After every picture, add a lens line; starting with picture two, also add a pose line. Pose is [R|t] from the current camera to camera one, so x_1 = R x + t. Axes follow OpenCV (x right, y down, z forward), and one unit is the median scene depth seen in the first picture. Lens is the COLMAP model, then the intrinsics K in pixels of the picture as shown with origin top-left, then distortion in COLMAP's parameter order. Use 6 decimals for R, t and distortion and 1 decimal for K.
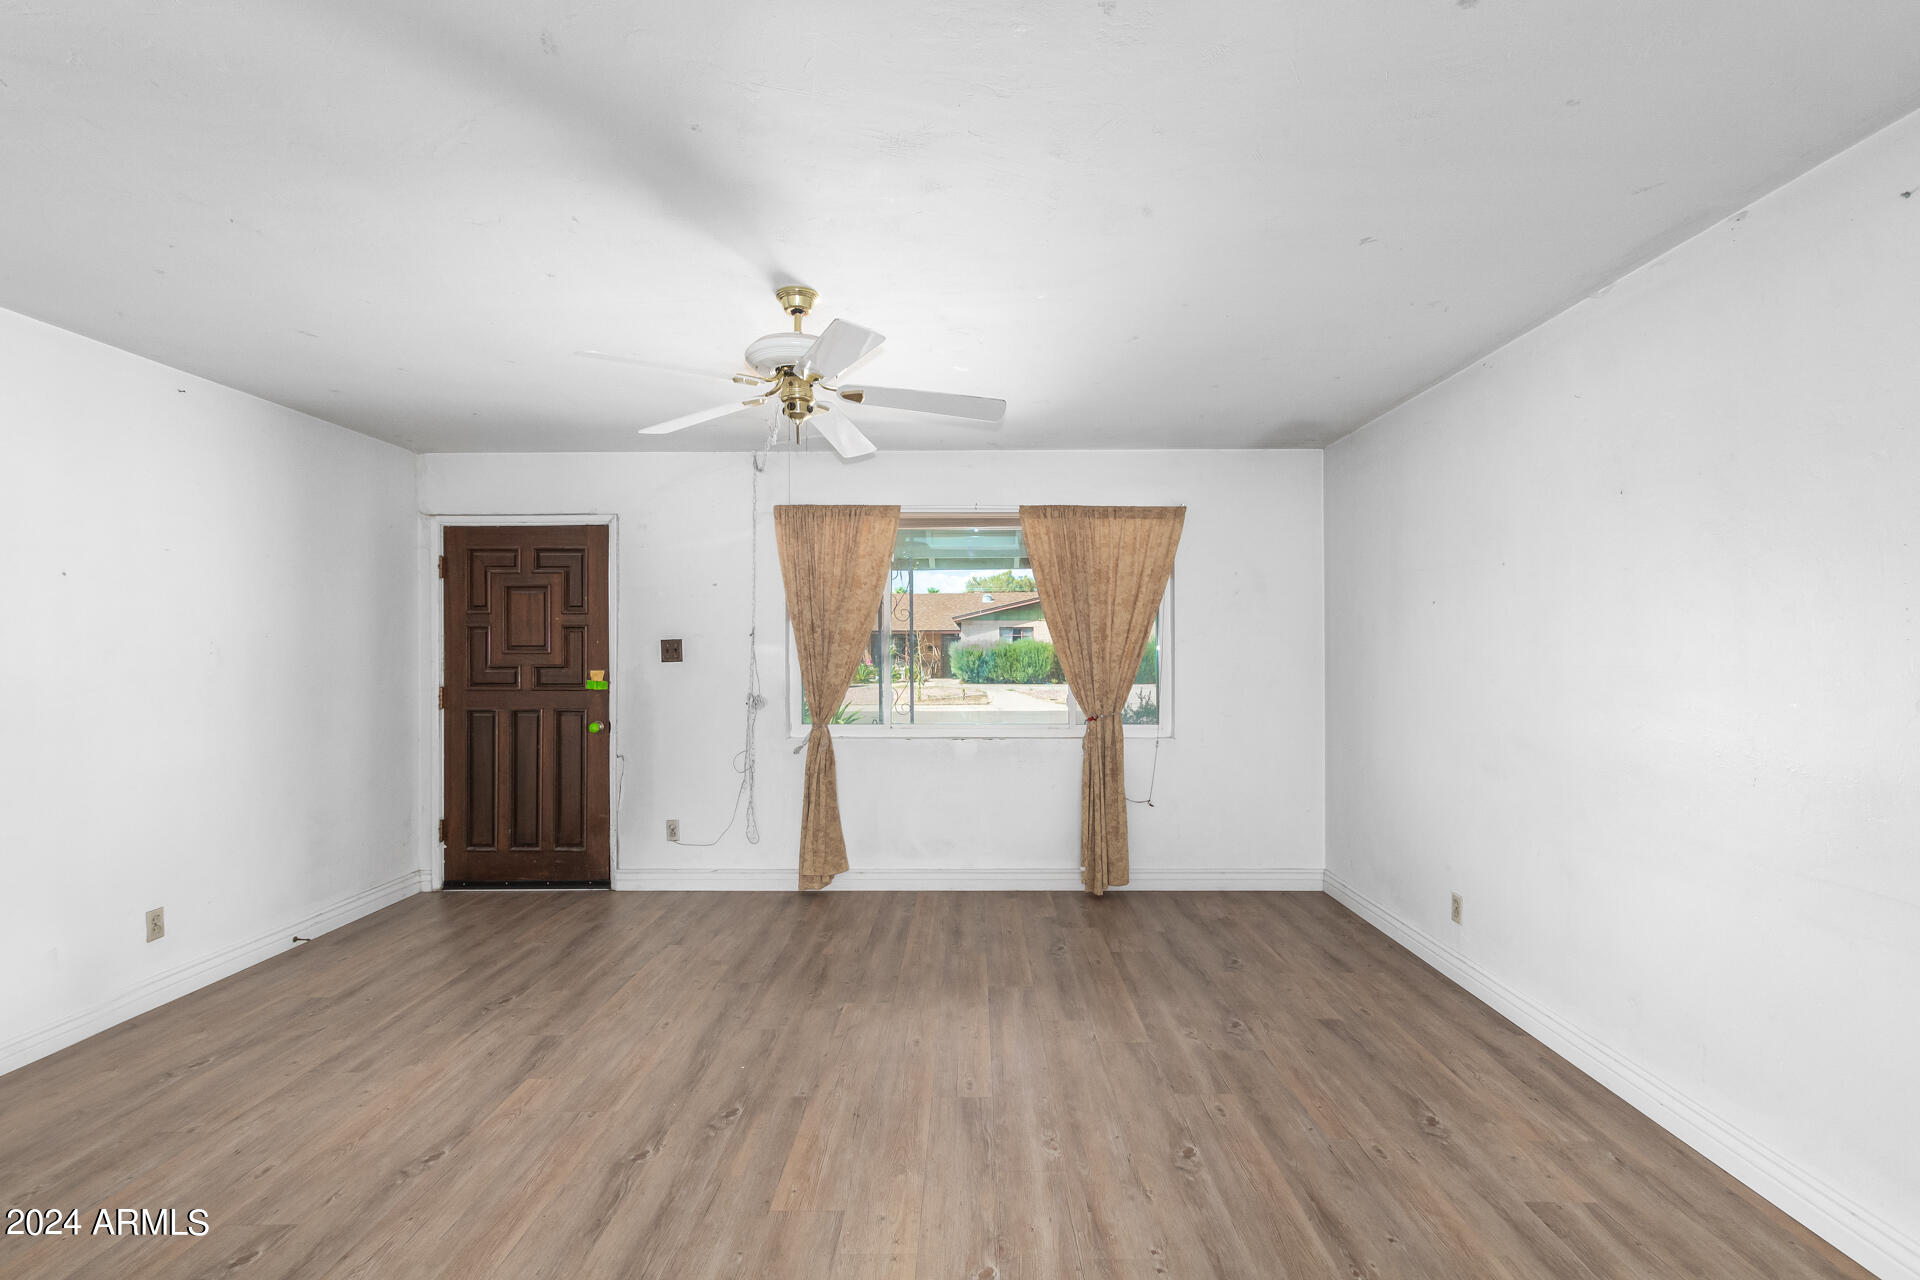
lens RADIAL K [[870.3, 0, 963.3], [0, 870.3, 643.1], [0, 0, 1]] dist [0.011434, -0.003938]
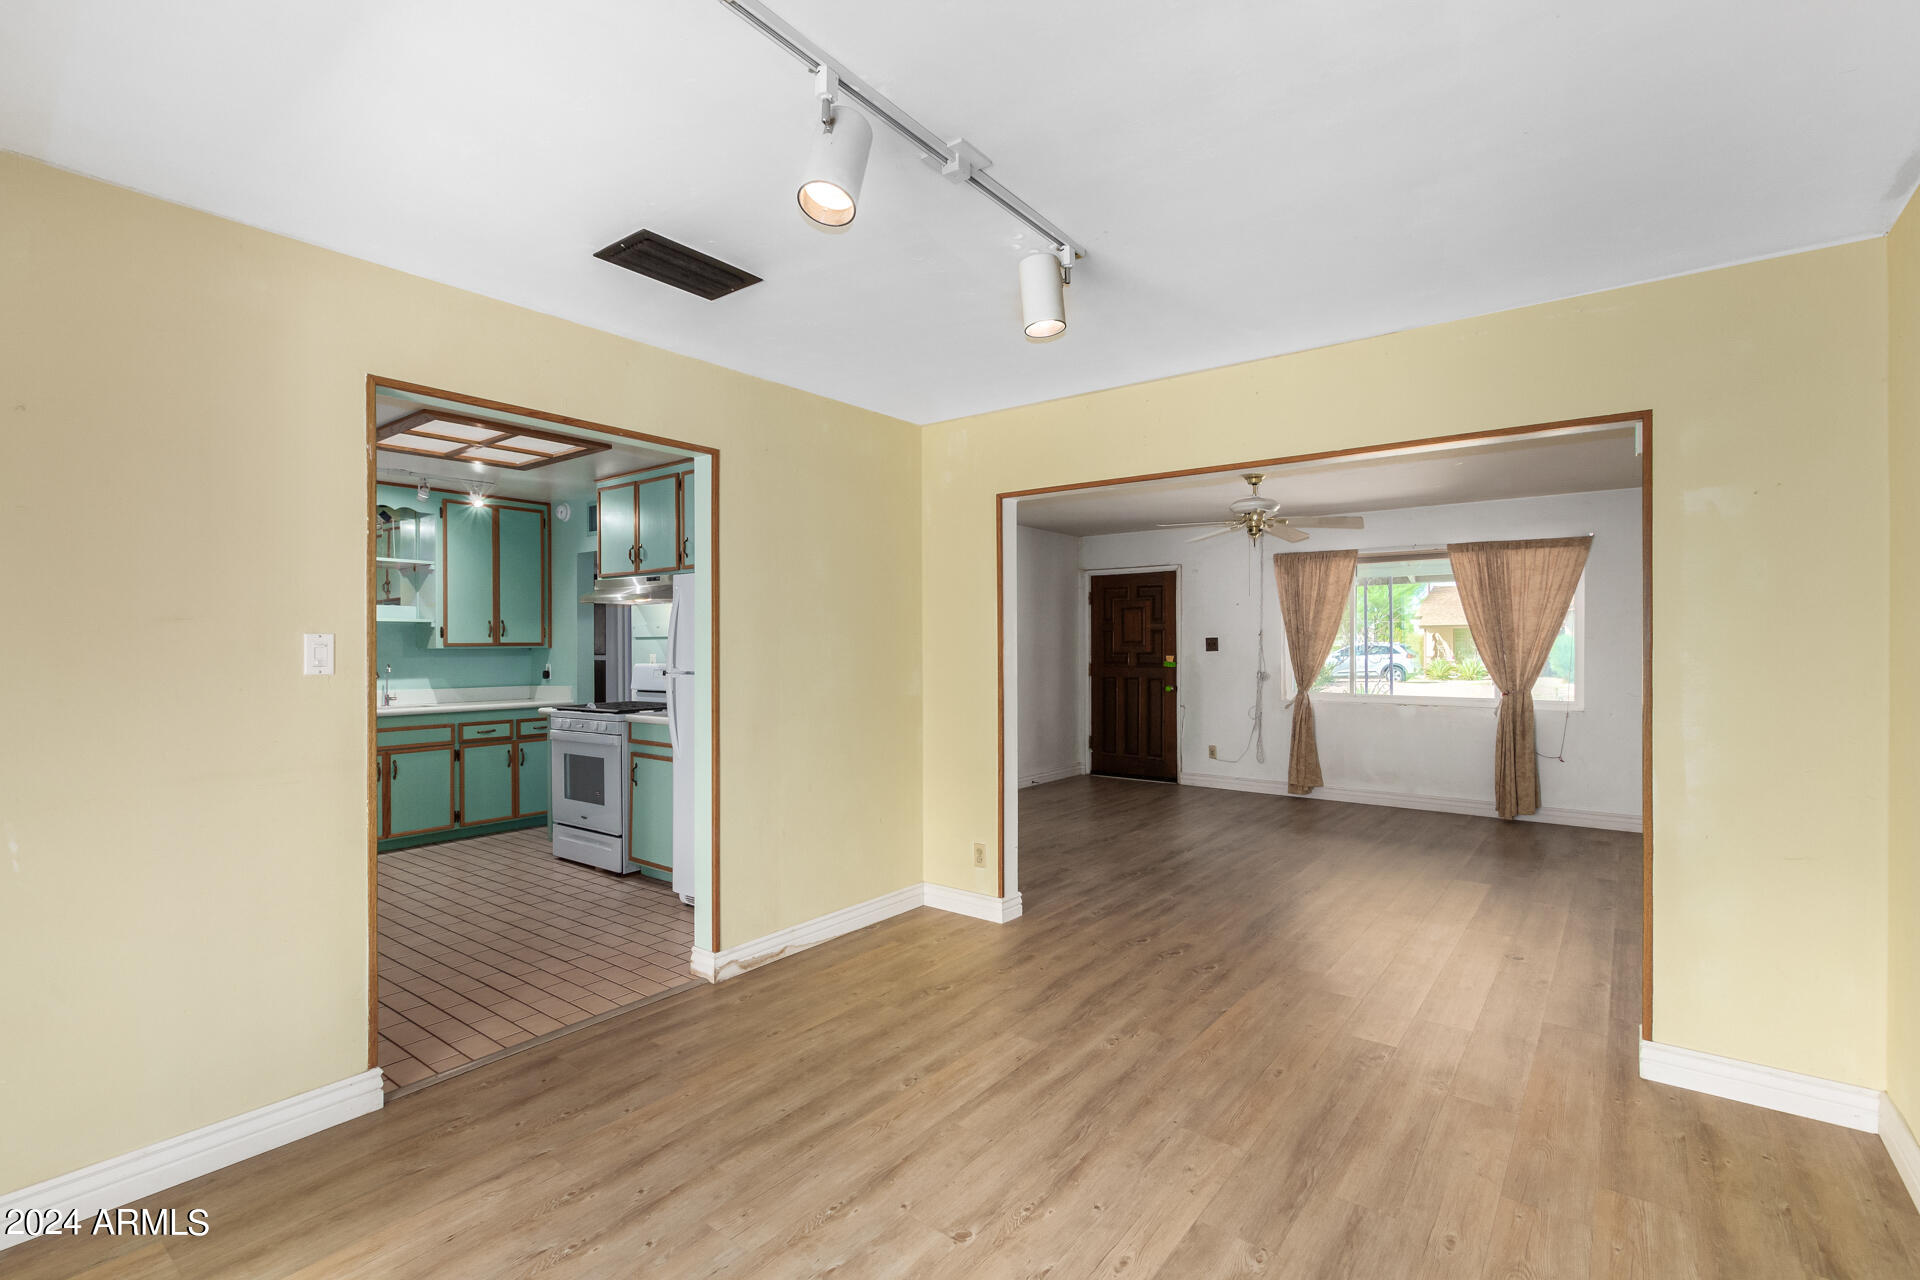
lens RADIAL K [[870.3, 0, 953.5], [0, 870.3, 645.9], [0, 0, 1]] dist [0.011434, -0.003938]
pose [[0.793919, 0.003309, -0.608015, 0.399632], [0.001700, 0.999969, 0.007662, -0.002795], [0.608022, -0.007117, 0.793889, -0.872181]]
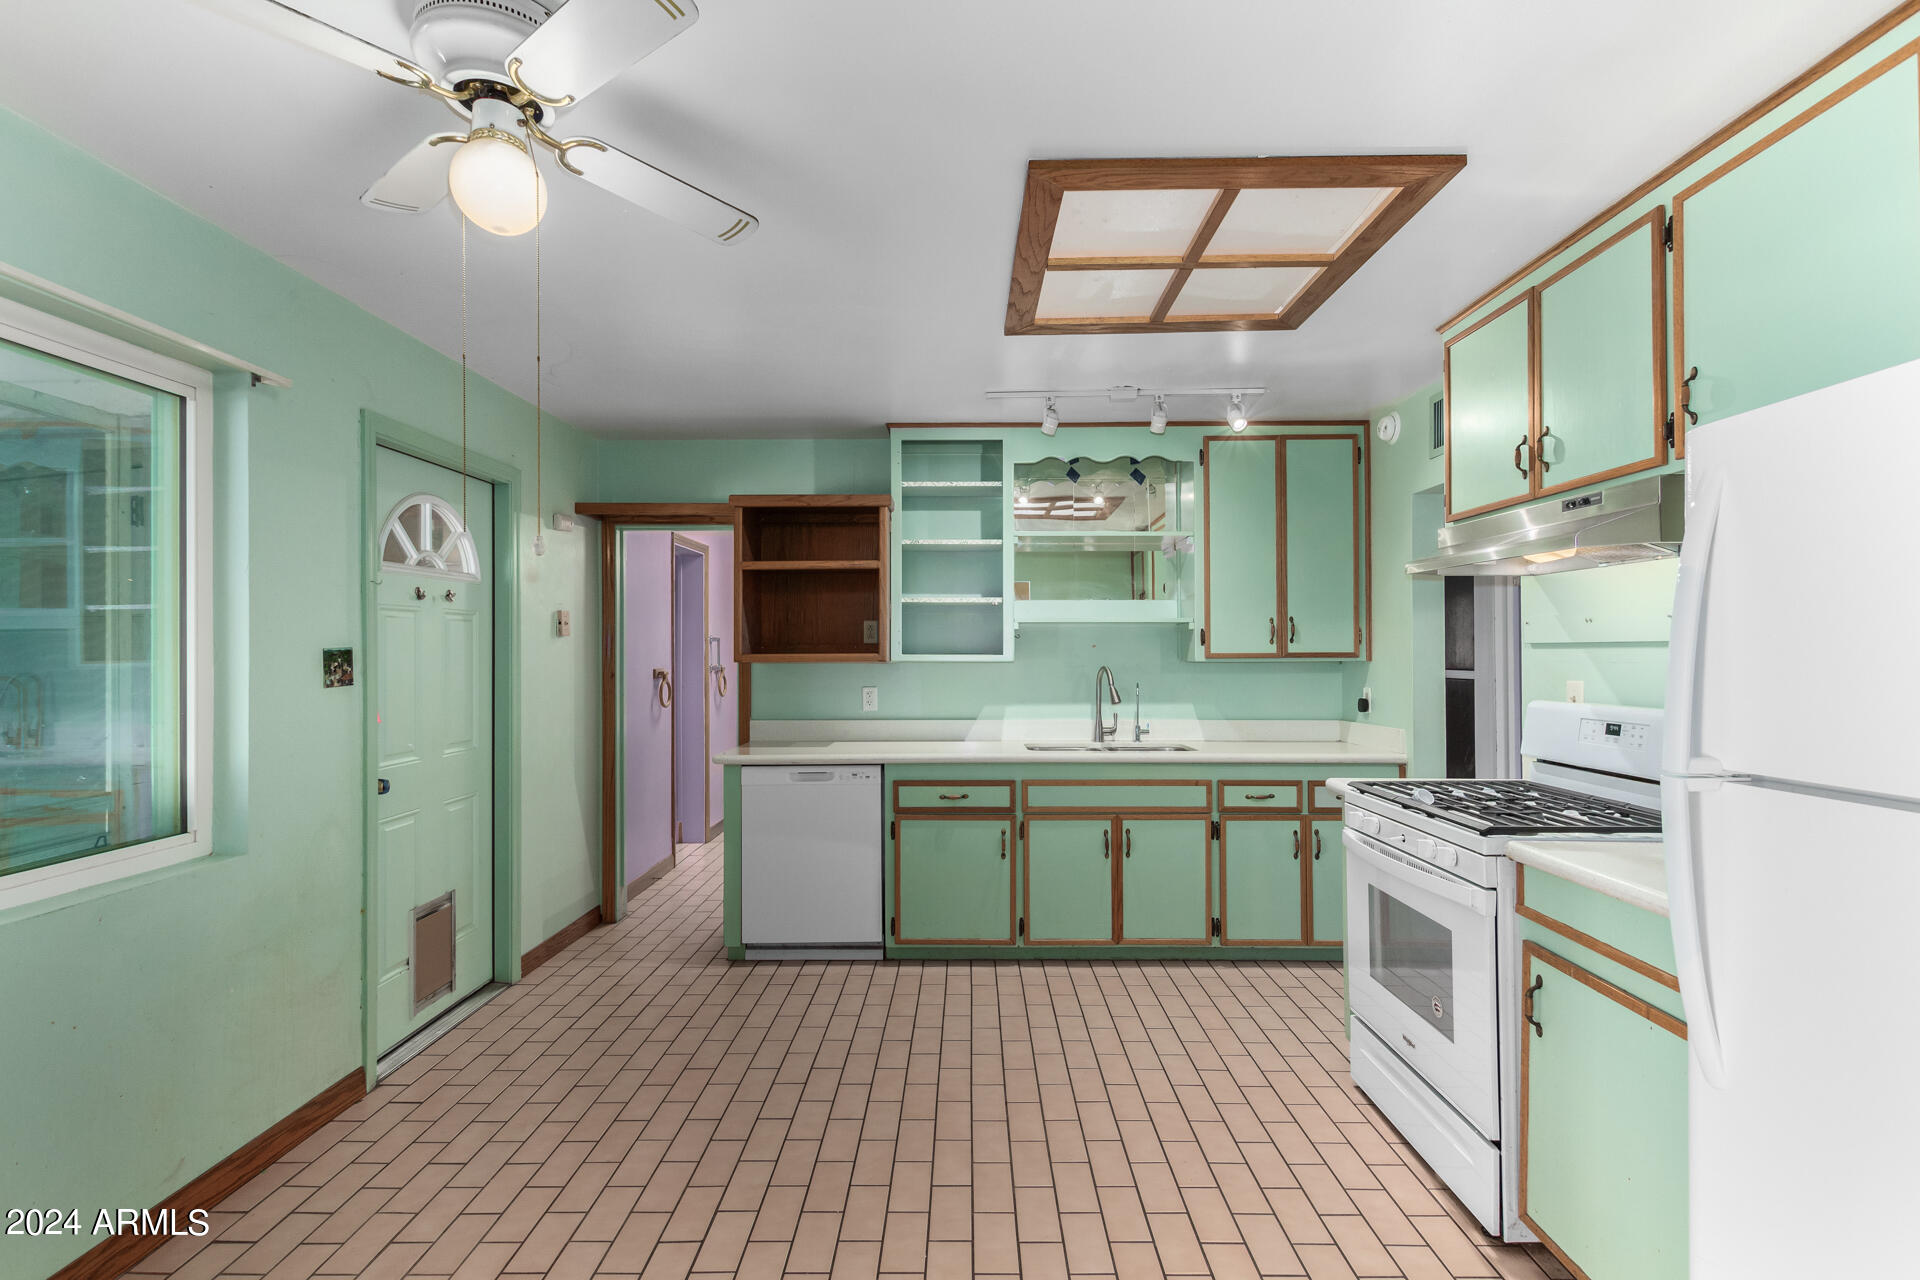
lens RADIAL K [[870.3, 0, 962.2], [0, 870.3, 645.1], [0, 0, 1]] dist [0.011434, -0.003938]
pose [[-0.002659, 0.000462, -0.999996, -0.342279], [0.009137, 0.999958, 0.000438, -0.011429], [0.999955, -0.009136, -0.002663, -0.407140]]
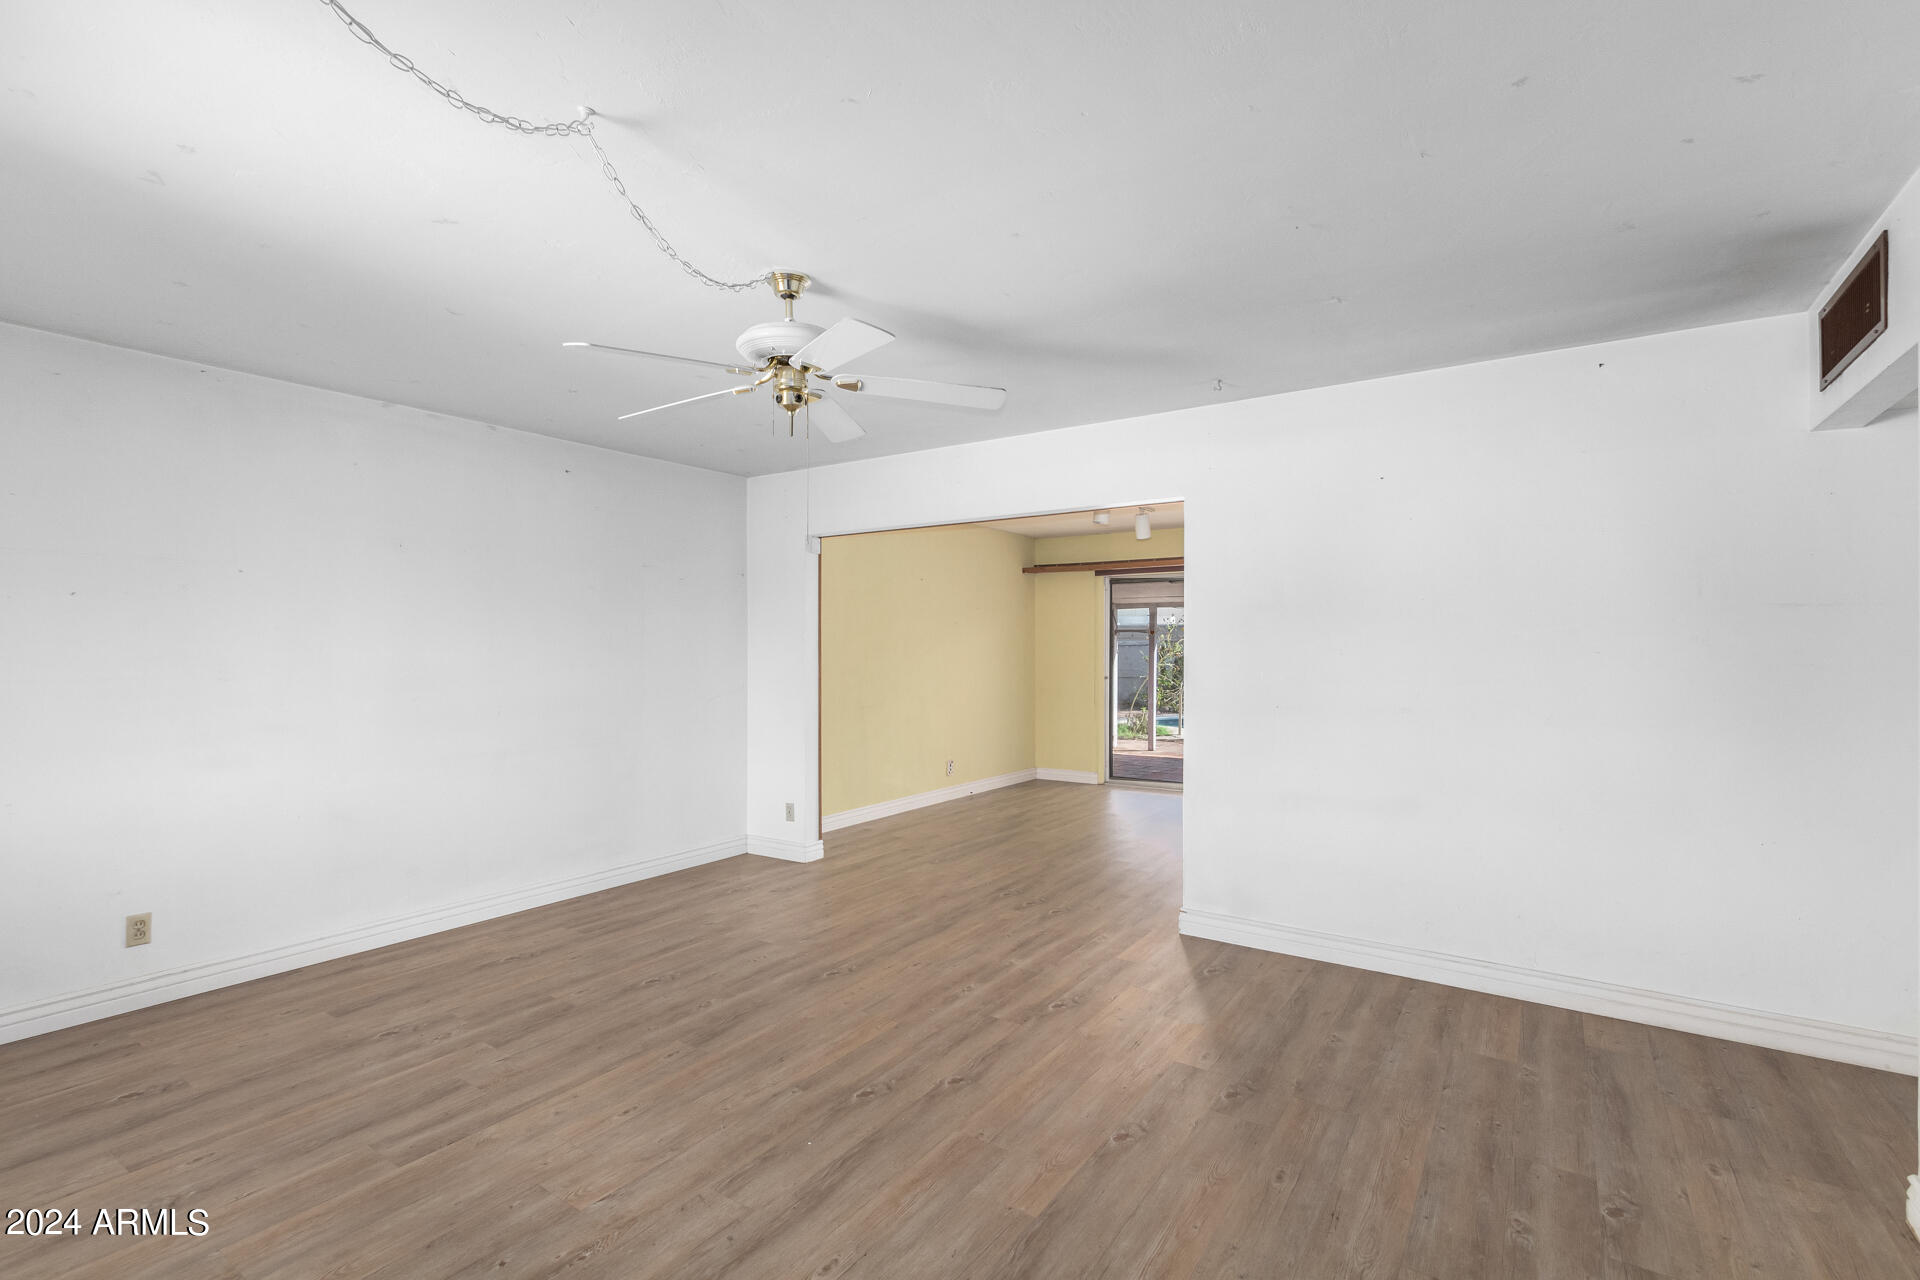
lens RADIAL K [[870.3, 0, 967.1], [0, 870.3, 645.5], [0, 0, 1]] dist [0.011434, -0.003938]
pose [[-0.839798, 0.006010, 0.542866, -0.682474], [0.000436, 0.999946, -0.010395, 0.014351], [-0.542899, -0.008493, -0.839755, 1.325635]]
